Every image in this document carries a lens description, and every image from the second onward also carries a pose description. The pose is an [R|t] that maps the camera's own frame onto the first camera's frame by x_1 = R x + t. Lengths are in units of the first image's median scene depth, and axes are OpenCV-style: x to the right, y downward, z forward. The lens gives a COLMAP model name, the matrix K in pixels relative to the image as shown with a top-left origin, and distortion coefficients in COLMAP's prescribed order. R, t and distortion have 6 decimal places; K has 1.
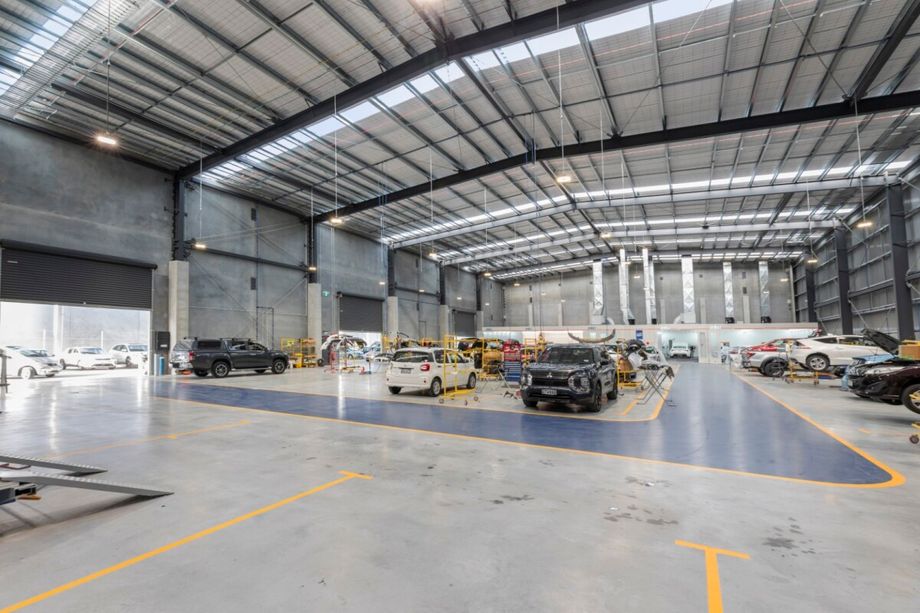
lens RADIAL K [[412.1, 0, 464.4], [0, 412.1, 311.4], [0, 0, 1]] dist [0.001122, 0.000083]
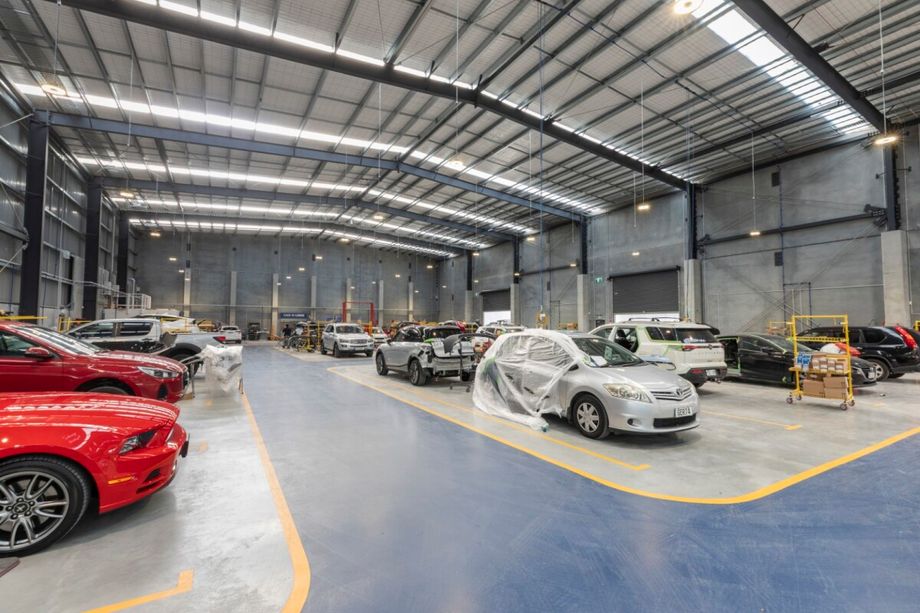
lens RADIAL K [[412.1, 0, 464.4], [0, 412.1, 311.4], [0, 0, 1]] dist [0.001122, 0.000083]
pose [[-0.511446, -0.037479, -0.858498, 0.833546], [0.059835, 0.995070, -0.079087, 0.111438], [0.857230, -0.091817, -0.506682, 1.372931]]
